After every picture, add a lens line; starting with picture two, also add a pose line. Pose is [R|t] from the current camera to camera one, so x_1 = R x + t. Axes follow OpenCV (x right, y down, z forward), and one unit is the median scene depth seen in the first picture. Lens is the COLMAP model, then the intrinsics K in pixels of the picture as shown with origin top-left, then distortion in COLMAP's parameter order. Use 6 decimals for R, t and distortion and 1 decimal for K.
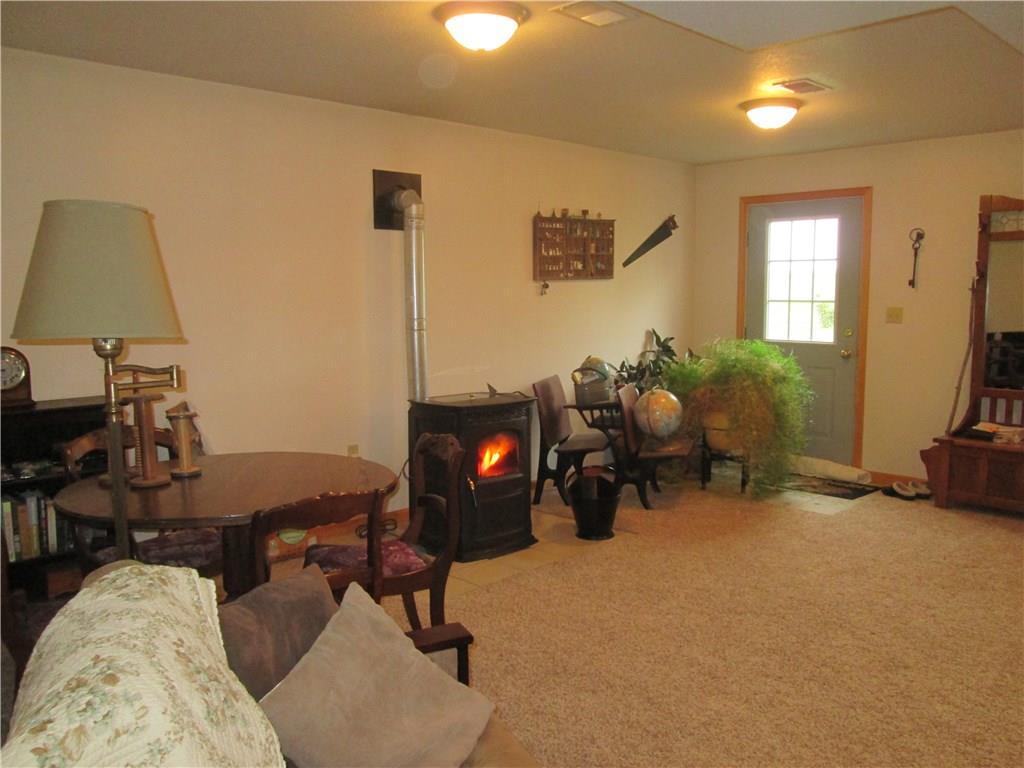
lens RADIAL K [[850.8, 0, 512.2], [0, 850.8, 383.8], [0, 0, 1]] dist [-0.046016, 0.019983]
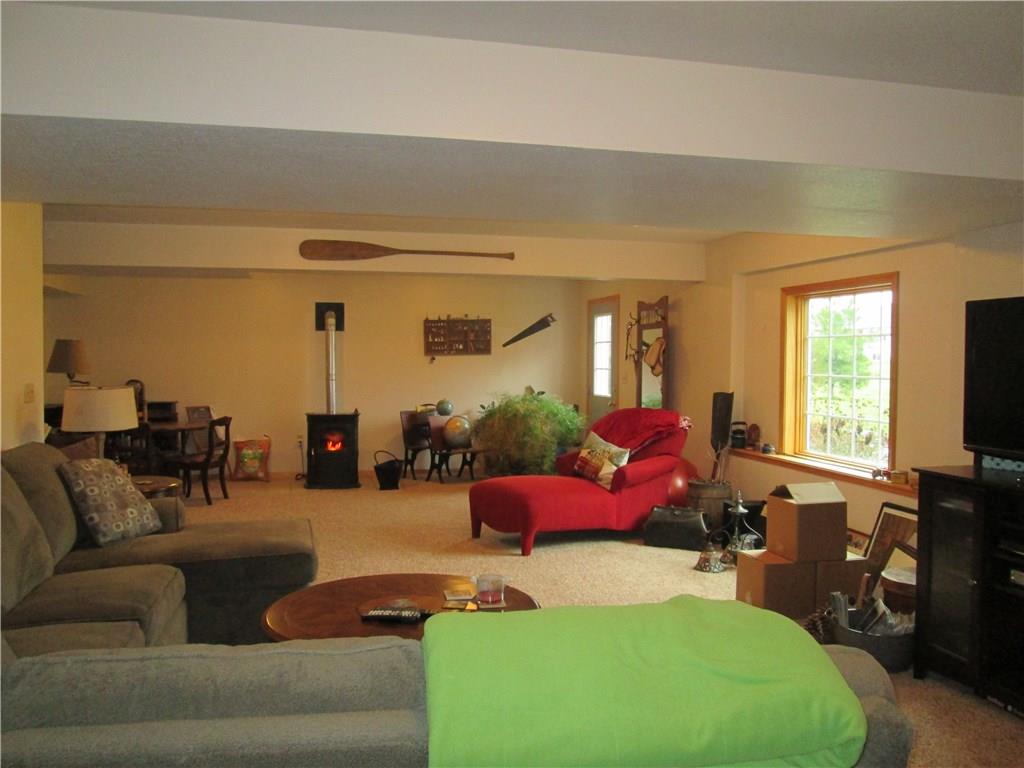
lens RADIAL K [[850.8, 0, 511.3], [0, 850.8, 386.1], [0, 0, 1]] dist [-0.046016, 0.019983]
pose [[0.862039, 0.018992, -0.506486, 1.050416], [-0.059044, 0.996257, -0.063136, 0.043203], [0.503391, 0.084331, 0.859934, -0.424079]]
